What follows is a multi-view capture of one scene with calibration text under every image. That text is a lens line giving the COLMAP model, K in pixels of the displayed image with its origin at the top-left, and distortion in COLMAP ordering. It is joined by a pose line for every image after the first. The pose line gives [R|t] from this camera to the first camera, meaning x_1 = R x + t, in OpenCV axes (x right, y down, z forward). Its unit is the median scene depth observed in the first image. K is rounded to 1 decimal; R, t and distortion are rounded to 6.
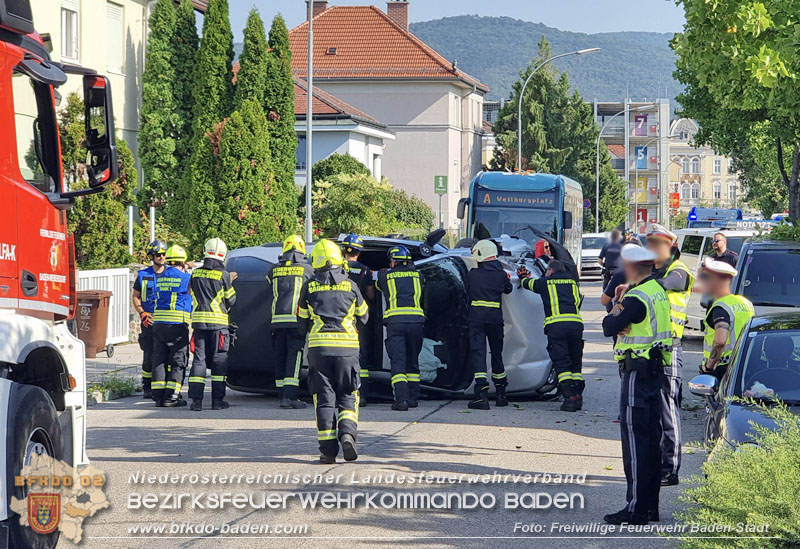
lens RADIAL K [[2282.0, 0, 400.0], [0, 2282.0, 274.5], [0, 0, 1]] dist [-0.537620, 0.732979]
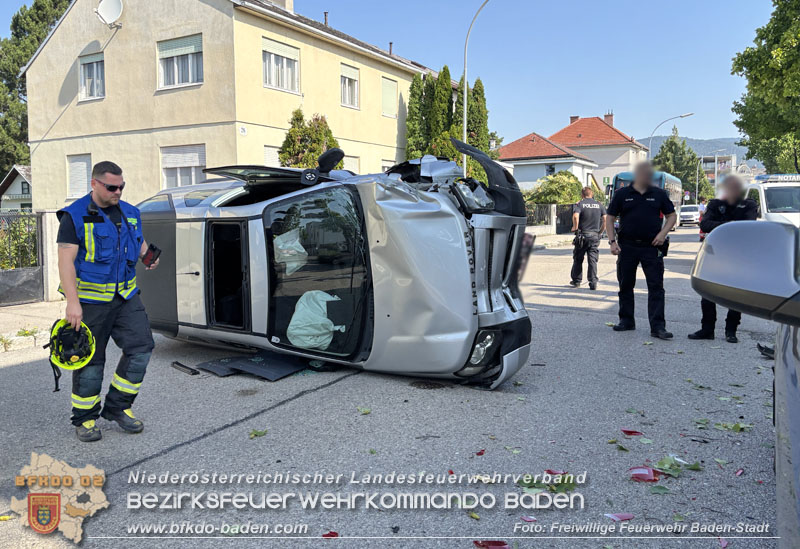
lens RADIAL K [[653.2, 0, 361.6], [0, 653.2, 248.6], [0, 0, 1]] dist [0.006465, -0.000916]
pose [[0.919679, 0.009070, -0.392566, 0.067004], [0.003947, 0.999469, 0.032338, 0.003716], [0.392651, -0.031290, 0.919155, 0.481518]]
